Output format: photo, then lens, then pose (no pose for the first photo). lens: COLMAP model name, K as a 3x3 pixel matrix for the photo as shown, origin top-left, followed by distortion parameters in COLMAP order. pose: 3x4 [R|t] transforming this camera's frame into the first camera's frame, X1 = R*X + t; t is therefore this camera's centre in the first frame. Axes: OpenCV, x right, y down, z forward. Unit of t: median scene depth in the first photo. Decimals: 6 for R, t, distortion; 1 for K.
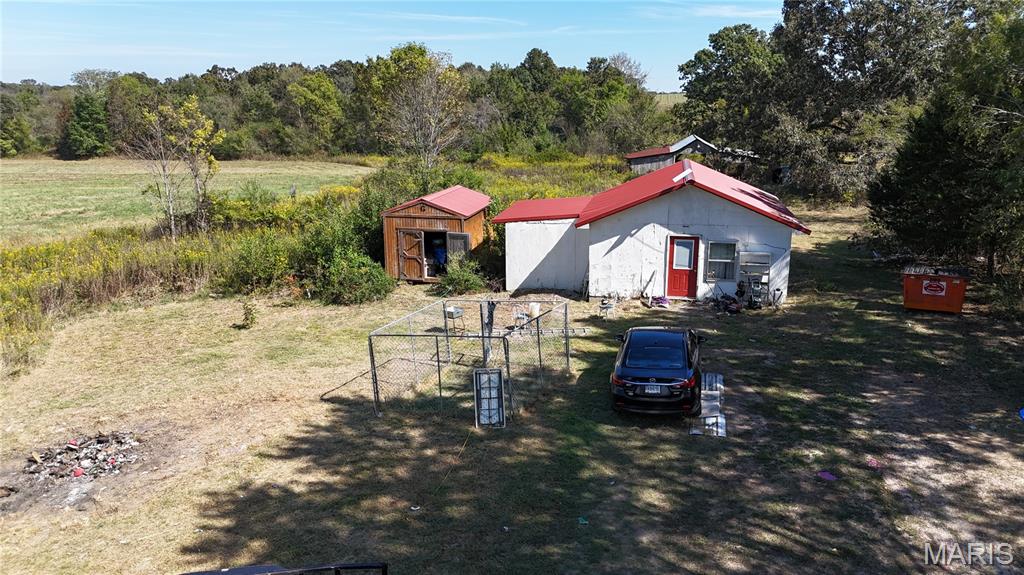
lens RADIAL K [[758.4, 0, 512.0], [0, 758.4, 287.5], [0, 0, 1]] dist [0.071030, -0.063078]
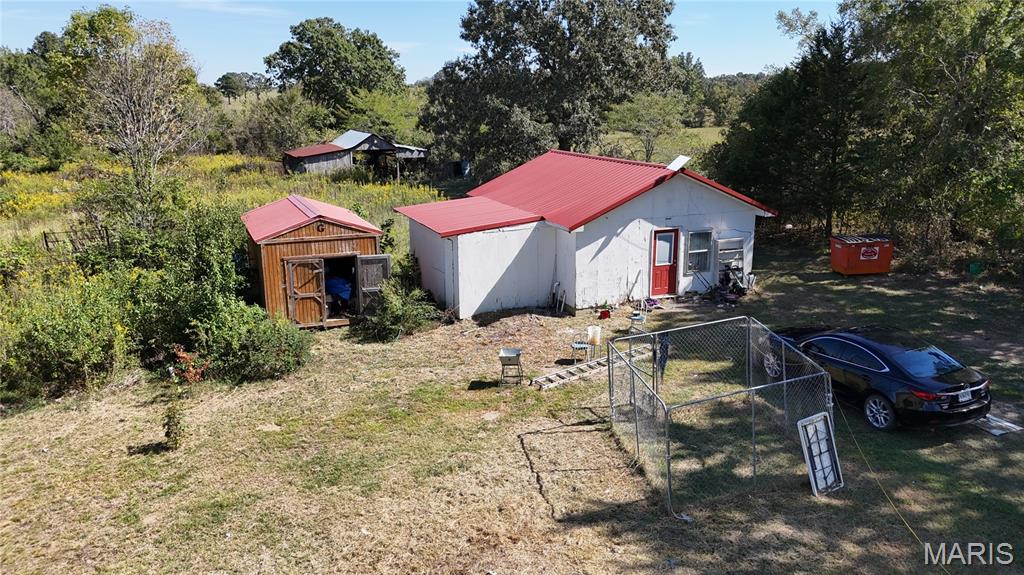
lens RADIAL K [[773.3, 0, 529.3], [0, 773.3, 250.3], [0, 0, 1]] dist [0.088379, -0.065066]
pose [[0.810846, -0.111221, 0.574595, -0.444447], [0.138160, 0.990405, -0.003259, -0.060869], [-0.568719, 0.082029, 0.818432, 0.317143]]
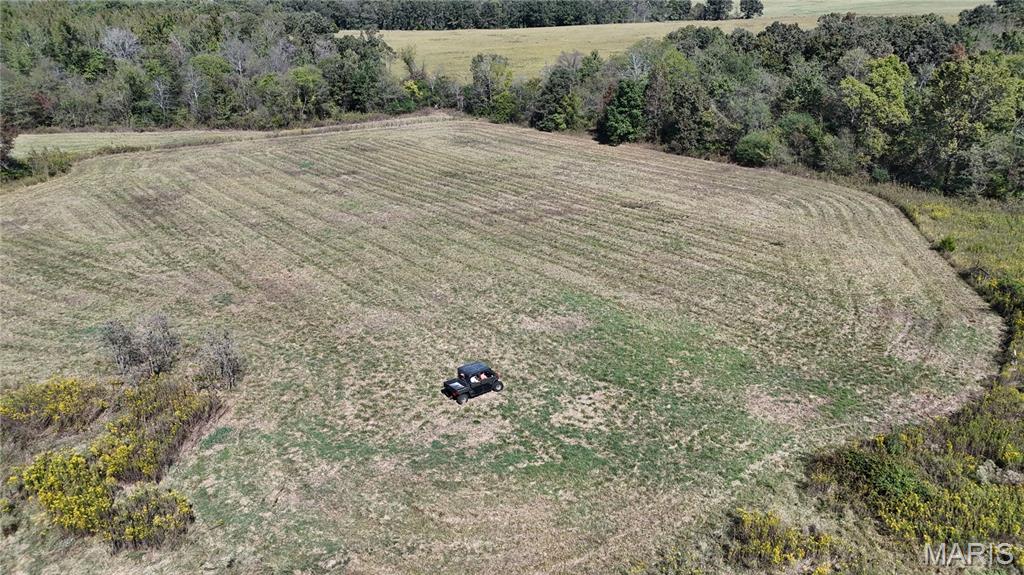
lens RADIAL K [[758.4, 0, 512.0], [0, 758.4, 287.5], [0, 0, 1]] dist [0.071030, -0.063078]
pose [[0.764438, 0.232955, -0.601138, -0.117775], [-0.146201, 0.970782, 0.190283, -0.950605], [0.627901, -0.057573, 0.776161, 0.829605]]
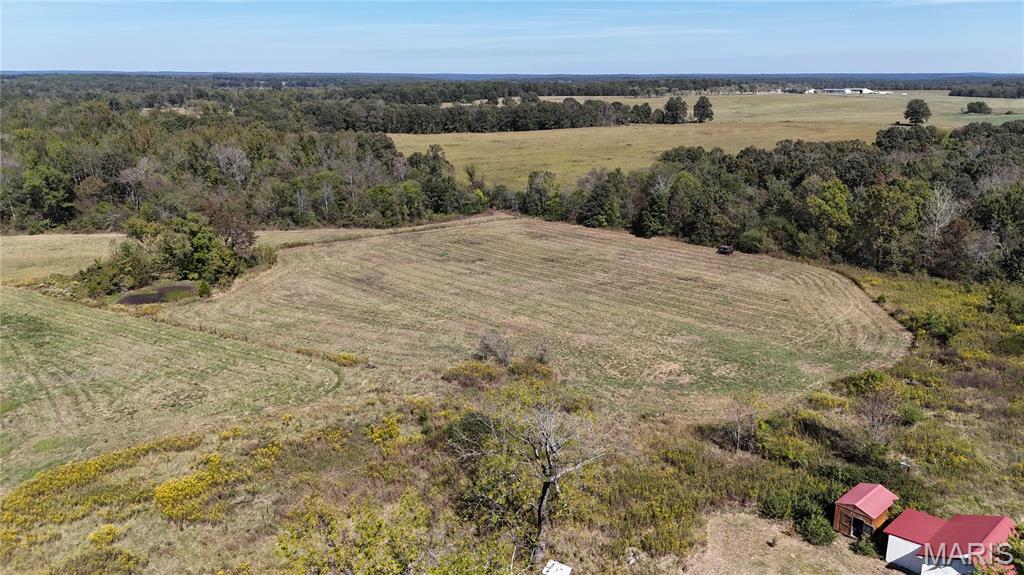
lens RADIAL K [[752.9, 0, 518.6], [0, 752.9, 292.1], [0, 0, 1]] dist [0.083381, -0.104824]
pose [[0.810031, 0.162023, -0.563558, 0.291248], [-0.140395, 0.986704, 0.081881, -0.908473], [0.569332, 0.012795, 0.822008, -1.682947]]
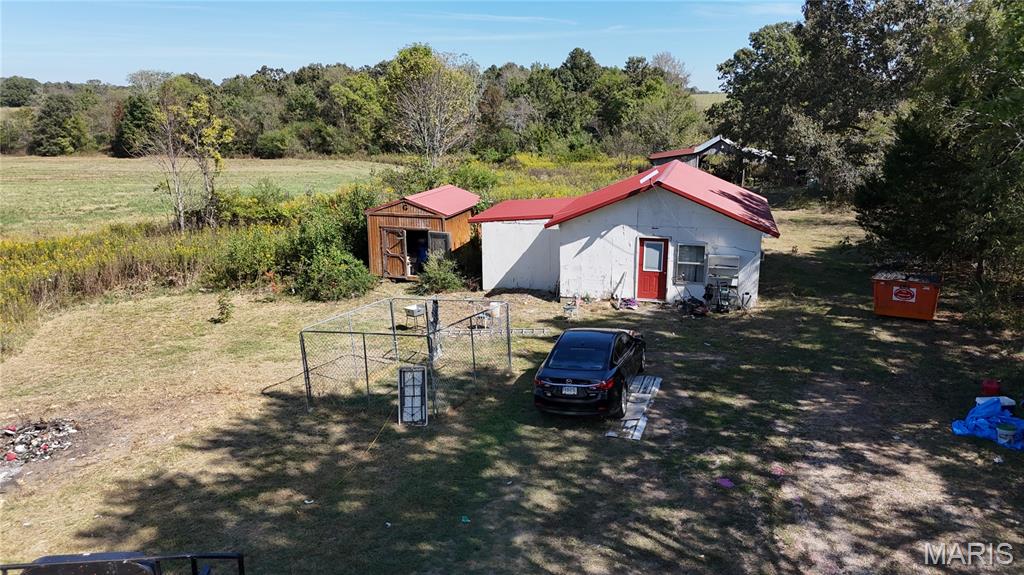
lens RADIAL K [[758.4, 0, 512.0], [0, 758.4, 287.5], [0, 0, 1]] dist [0.071030, -0.063078]
pose [[0.997876, 0.016460, -0.063036, 0.103291], [-0.016442, 0.999865, 0.000794, -0.000698], [0.063040, 0.000244, 0.998011, 0.000660]]
